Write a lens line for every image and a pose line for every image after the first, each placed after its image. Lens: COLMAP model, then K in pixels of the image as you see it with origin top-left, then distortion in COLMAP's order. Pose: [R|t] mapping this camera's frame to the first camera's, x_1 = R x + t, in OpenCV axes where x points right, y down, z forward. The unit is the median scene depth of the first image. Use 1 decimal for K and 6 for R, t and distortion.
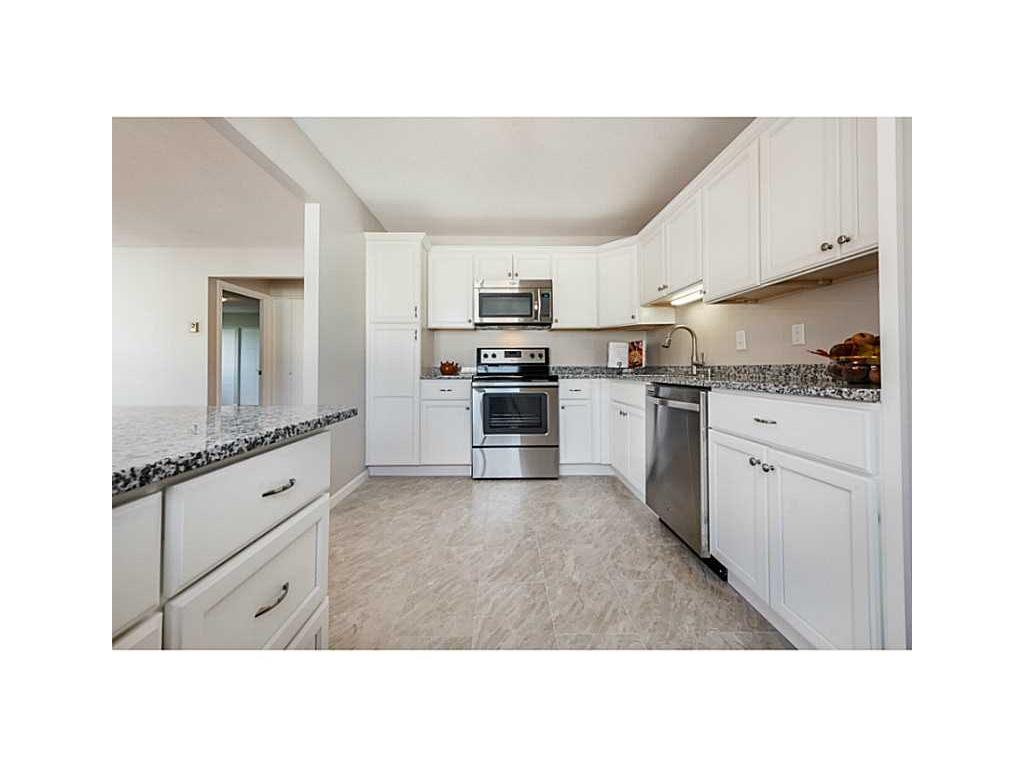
lens RADIAL K [[331.0, 0, 506.1], [0, 331.0, 361.6], [0, 0, 1]] dist [0.008947, -0.000003]
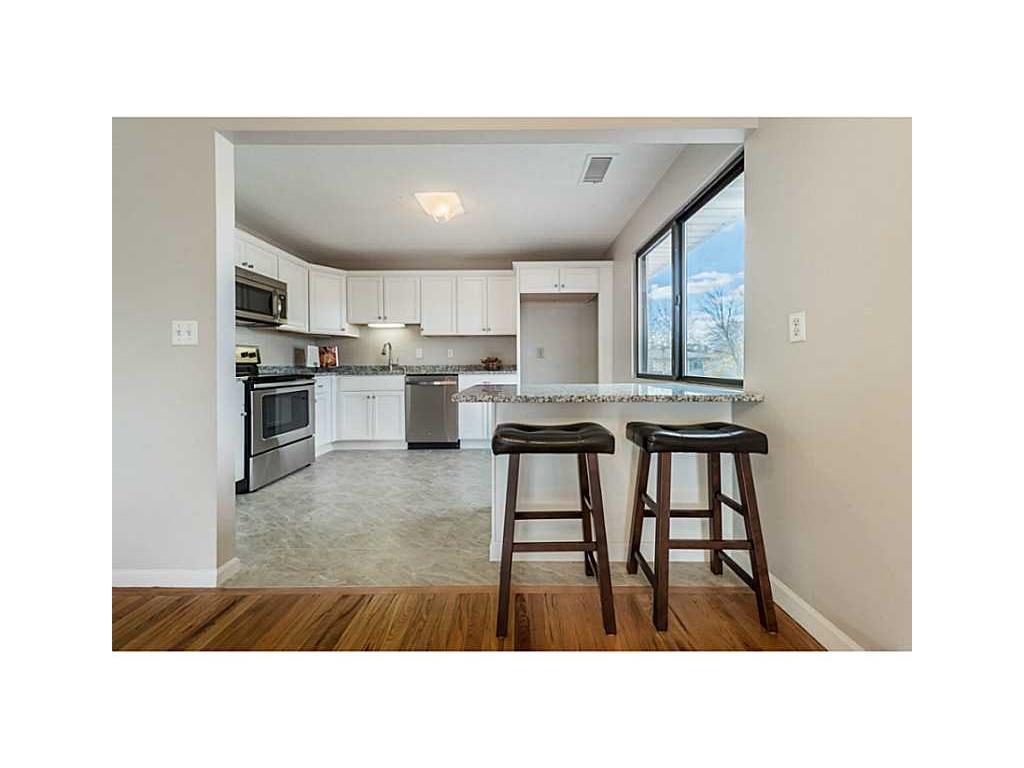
lens RADIAL K [[320.6, 0, 519.4], [0, 320.6, 366.7], [0, 0, 1]] dist [0.000393, 0.000008]
pose [[0.017542, -0.003269, 0.999841, -0.938865], [-0.014137, 0.999894, 0.003518, 0.002347], [-0.999746, -0.014196, 0.017494, 0.258931]]
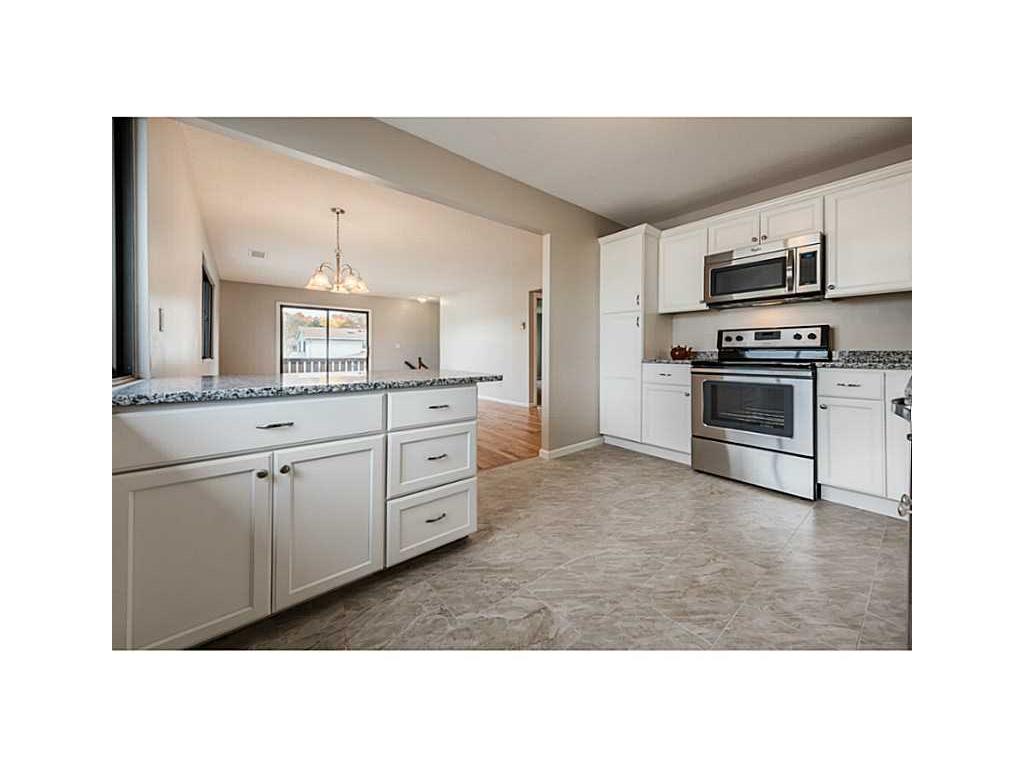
lens RADIAL K [[329.7, 0, 511.6], [0, 329.7, 352.5], [0, 0, 1]] dist [0.000549, 0.000009]
pose [[0.621295, 0.002916, -0.783571, 0.311296], [0.012266, 0.999834, 0.013447, 0.000202], [0.783480, -0.017965, 0.621157, 0.011742]]
